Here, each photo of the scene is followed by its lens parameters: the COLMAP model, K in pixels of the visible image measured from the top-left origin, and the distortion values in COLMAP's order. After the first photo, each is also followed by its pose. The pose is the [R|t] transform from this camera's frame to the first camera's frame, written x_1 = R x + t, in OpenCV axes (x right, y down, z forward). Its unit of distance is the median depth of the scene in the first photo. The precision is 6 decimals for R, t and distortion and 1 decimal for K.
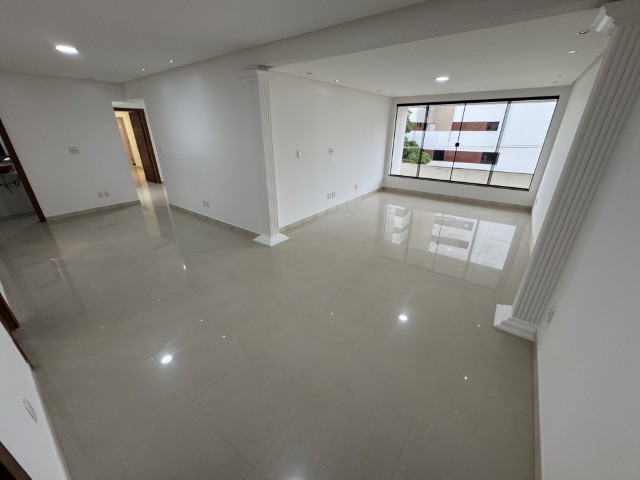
lens RADIAL K [[254.7, 0, 319.2], [0, 254.7, 239.2], [0, 0, 1]] dist [-0.002379, 0.000054]
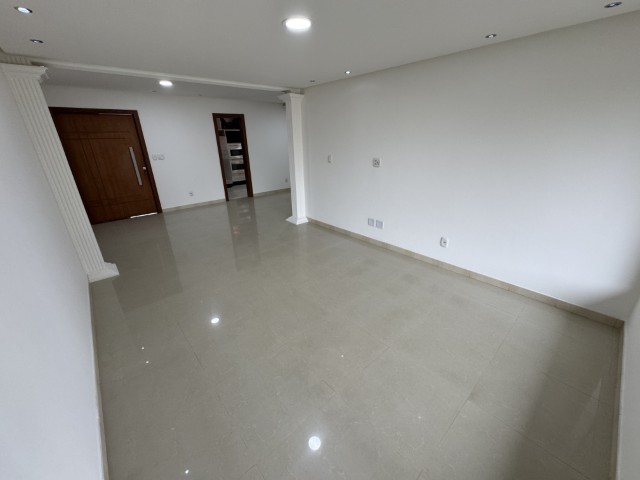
lens RADIAL K [[254.7, 0, 319.2], [0, 254.7, 239.2], [0, 0, 1]] dist [-0.002379, 0.000054]
pose [[-0.202885, 0.383769, -0.900866, 0.626671], [-0.360812, 0.825967, 0.433120, -0.324638], [0.910303, 0.412917, -0.029108, 0.737539]]
